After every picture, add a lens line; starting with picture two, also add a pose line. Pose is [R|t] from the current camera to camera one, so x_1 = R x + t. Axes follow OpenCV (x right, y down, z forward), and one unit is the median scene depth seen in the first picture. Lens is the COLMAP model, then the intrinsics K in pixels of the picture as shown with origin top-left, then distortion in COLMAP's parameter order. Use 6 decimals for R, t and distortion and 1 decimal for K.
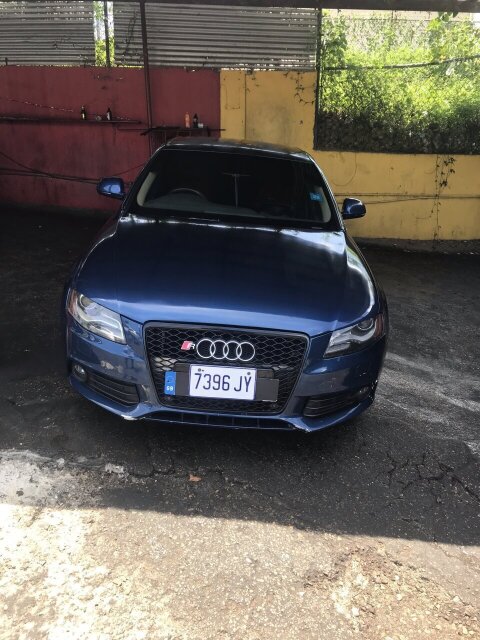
lens RADIAL K [[520.7, 0, 238.2], [0, 520.7, 320.1], [0, 0, 1]] dist [-0.001710, -0.007156]
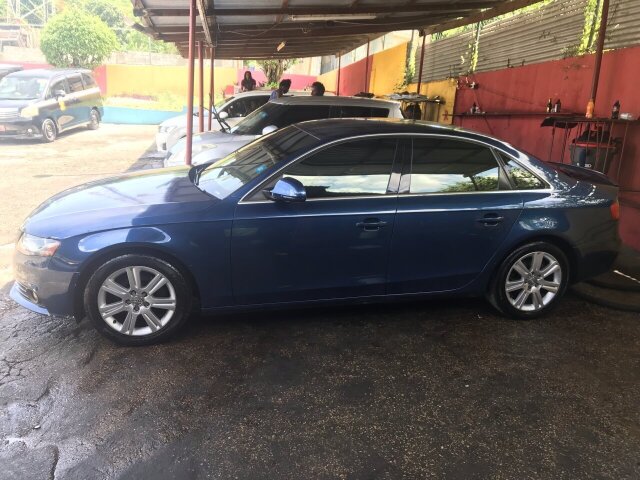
lens RADIAL K [[520.7, 0, 320.6], [0, 520.7, 239.9], [0, 0, 1]] dist [-0.001710, -0.007156]
pose [[0.245748, 0.202460, -0.947955, 0.556845], [-0.338557, 0.934284, 0.111773, -0.138186], [0.908288, 0.293469, 0.298142, 0.419178]]
